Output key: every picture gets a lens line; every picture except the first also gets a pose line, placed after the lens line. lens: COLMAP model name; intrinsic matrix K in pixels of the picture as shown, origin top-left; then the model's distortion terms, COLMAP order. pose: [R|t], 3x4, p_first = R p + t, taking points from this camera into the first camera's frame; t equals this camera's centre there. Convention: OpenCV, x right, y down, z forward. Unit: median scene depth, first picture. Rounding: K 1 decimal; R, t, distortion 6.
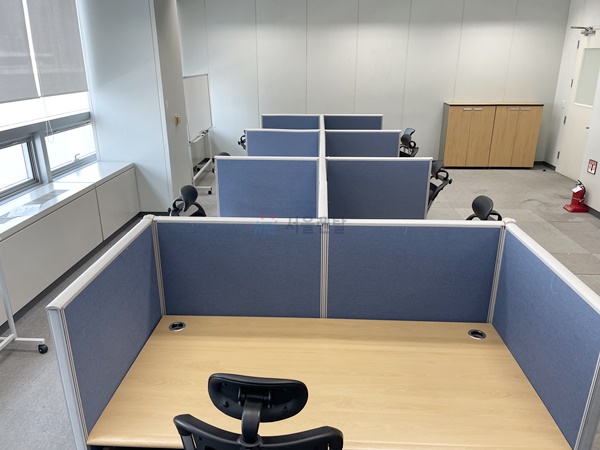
lens RADIAL K [[476.3, 0, 292.2], [0, 476.3, 225.0], [0, 0, 1]] dist [0.081004, -0.111270]
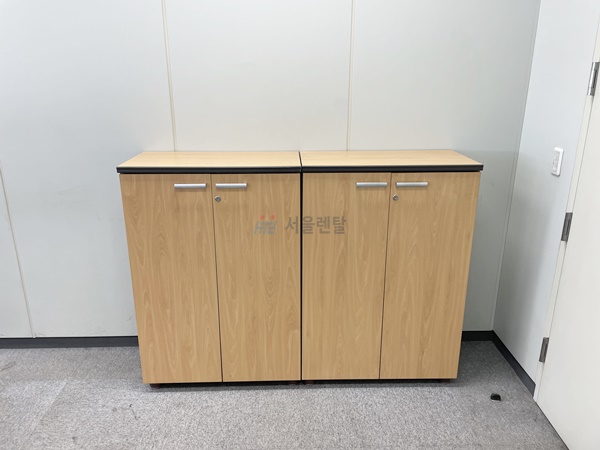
lens RADIAL K [[476.3, 0, 292.2], [0, 476.3, 225.0], [0, 0, 1]] dist [0.081004, -0.111270]
pose [[0.996779, -0.024585, 0.076337, 0.389486], [0.026573, 0.999331, -0.025142, -0.208205], [-0.075667, 0.027090, 0.996765, 0.734772]]
